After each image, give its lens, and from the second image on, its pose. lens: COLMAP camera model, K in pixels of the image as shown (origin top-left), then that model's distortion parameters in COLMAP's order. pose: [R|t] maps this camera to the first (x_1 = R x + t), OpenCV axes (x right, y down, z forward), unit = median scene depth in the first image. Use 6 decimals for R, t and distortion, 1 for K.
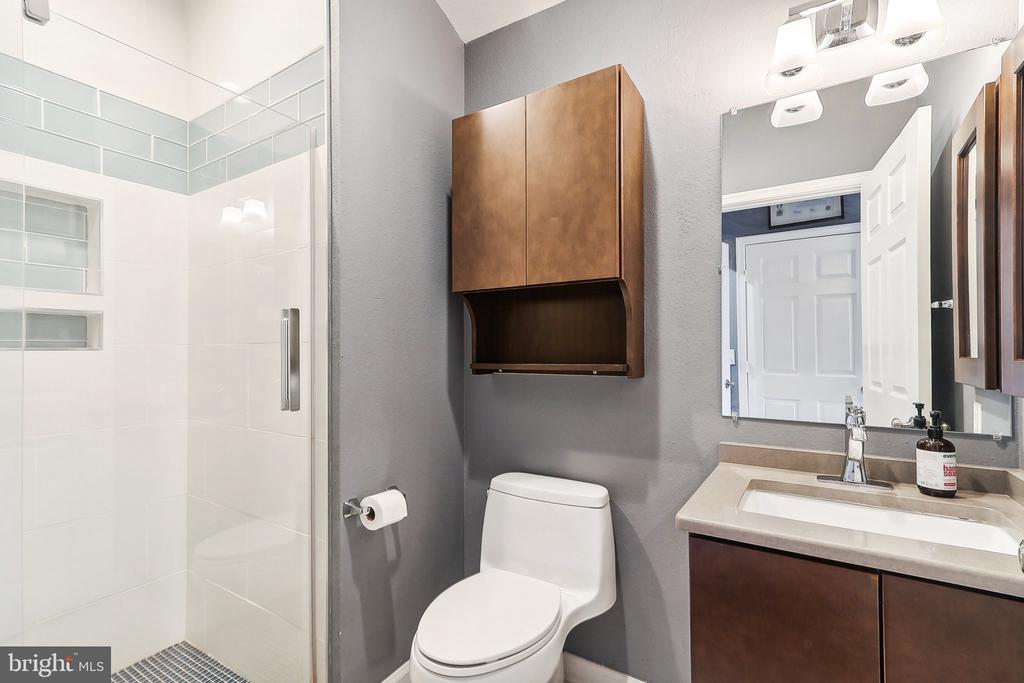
lens RADIAL K [[474.0, 0, 507.9], [0, 474.0, 343.8], [0, 0, 1]] dist [0.011900, -0.000735]
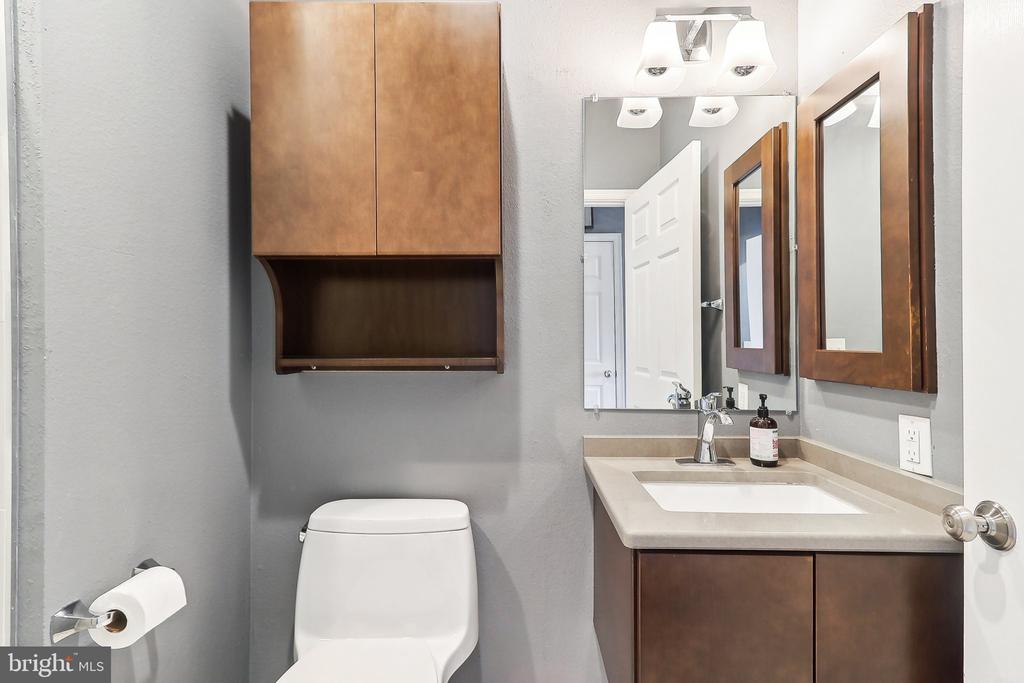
lens RADIAL K [[477.2, 0, 512.2], [0, 477.2, 339.9], [0, 0, 1]] dist [0.011446, 0.000229]
pose [[0.850630, 0.005137, 0.525739, -0.187678], [-0.010974, 0.999908, 0.007985, 0.004401], [-0.525650, -0.012562, 0.850608, 0.247659]]
